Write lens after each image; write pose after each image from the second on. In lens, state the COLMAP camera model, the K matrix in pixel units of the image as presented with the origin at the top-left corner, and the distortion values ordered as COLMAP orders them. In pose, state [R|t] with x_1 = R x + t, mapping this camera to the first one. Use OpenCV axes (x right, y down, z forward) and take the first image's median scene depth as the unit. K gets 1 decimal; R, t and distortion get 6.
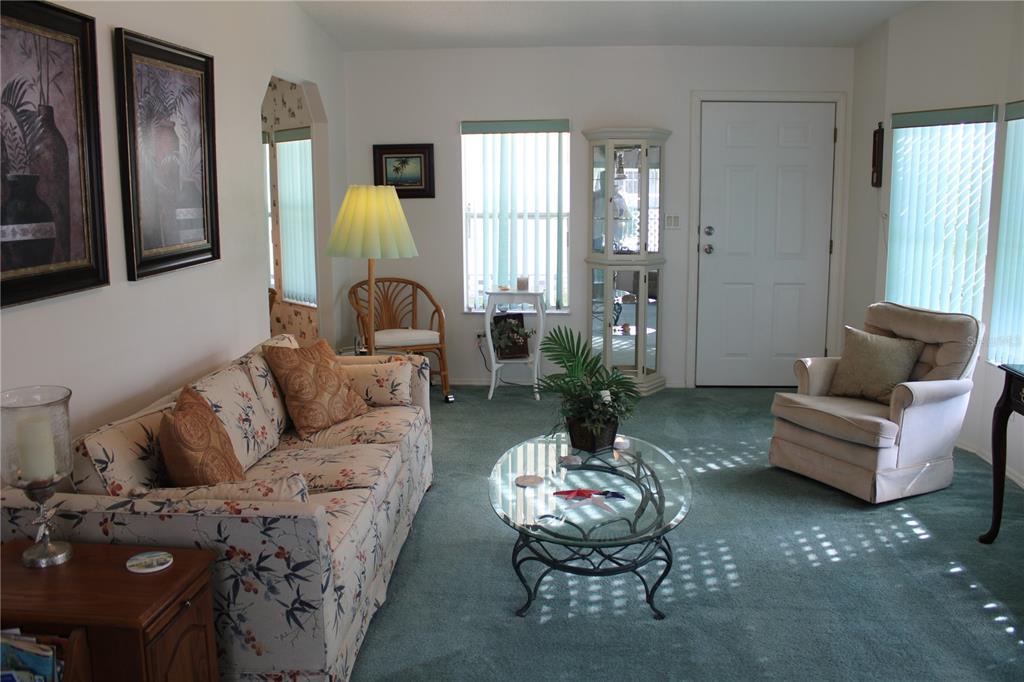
lens RADIAL K [[865.0, 0, 515.7], [0, 865.0, 341.9], [0, 0, 1]] dist [-0.166057, 0.159130]
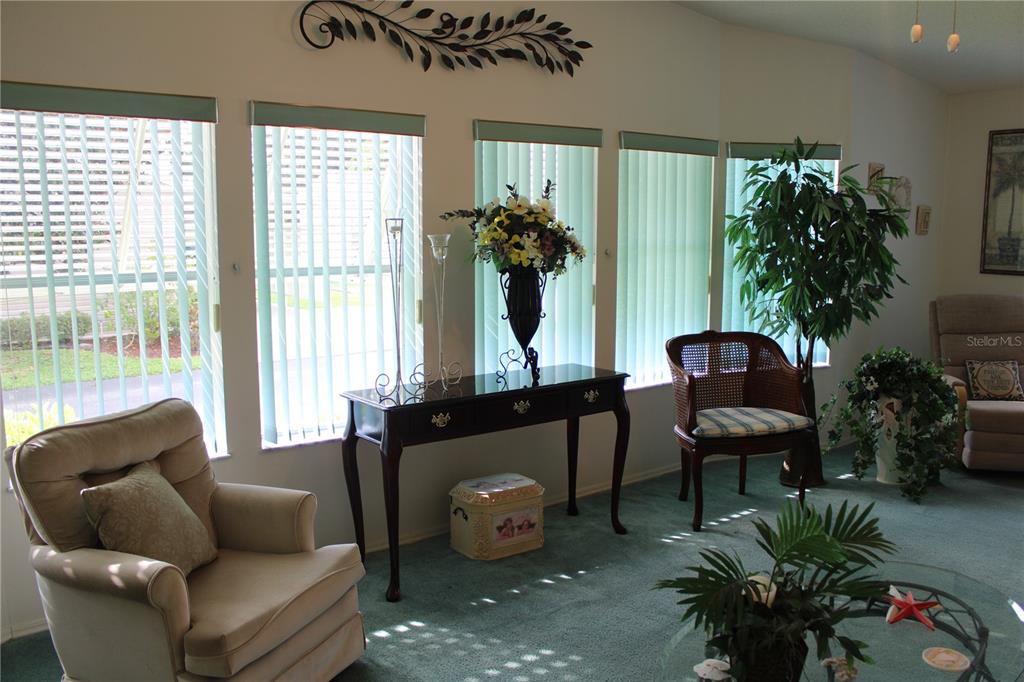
lens RADIAL K [[865.0, 0, 515.7], [0, 865.0, 341.9], [0, 0, 1]] dist [-0.166057, 0.159130]
pose [[-0.693077, -0.099917, 0.713905, -0.179298], [0.117370, 0.961491, 0.248515, -0.259857], [-0.711244, 0.256031, -0.654660, 1.498437]]
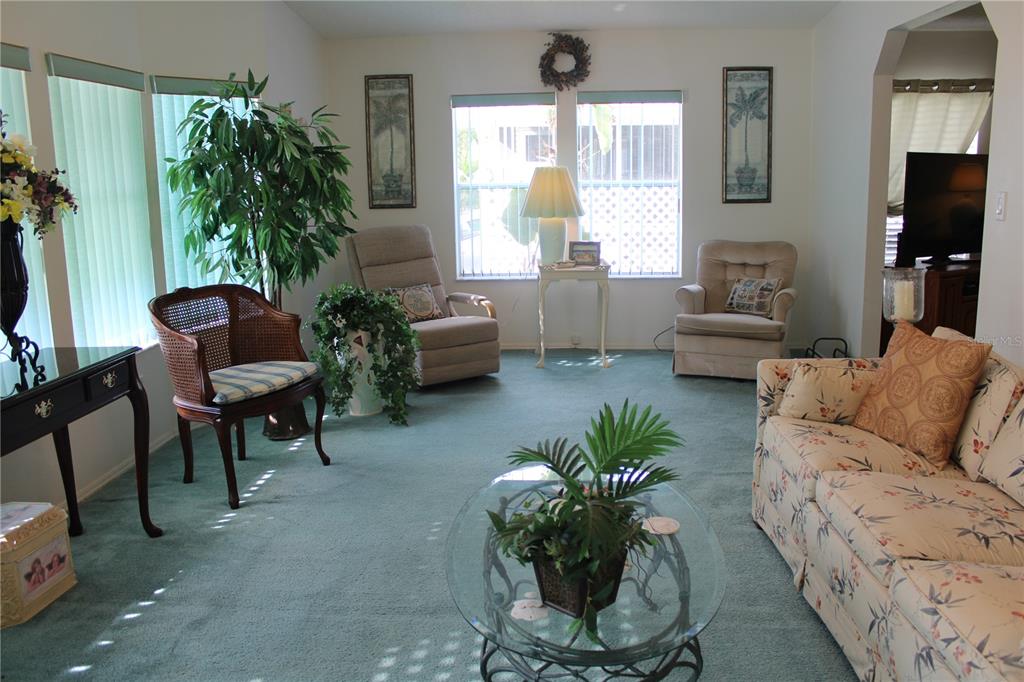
lens RADIAL K [[865.0, 0, 515.7], [0, 865.0, 341.9], [0, 0, 1]] dist [-0.166057, 0.159130]
pose [[-0.998883, 0.030873, -0.035768, 0.153456], [0.016330, 0.935931, 0.351805, -0.241944], [0.044337, 0.350828, -0.935390, 1.540560]]
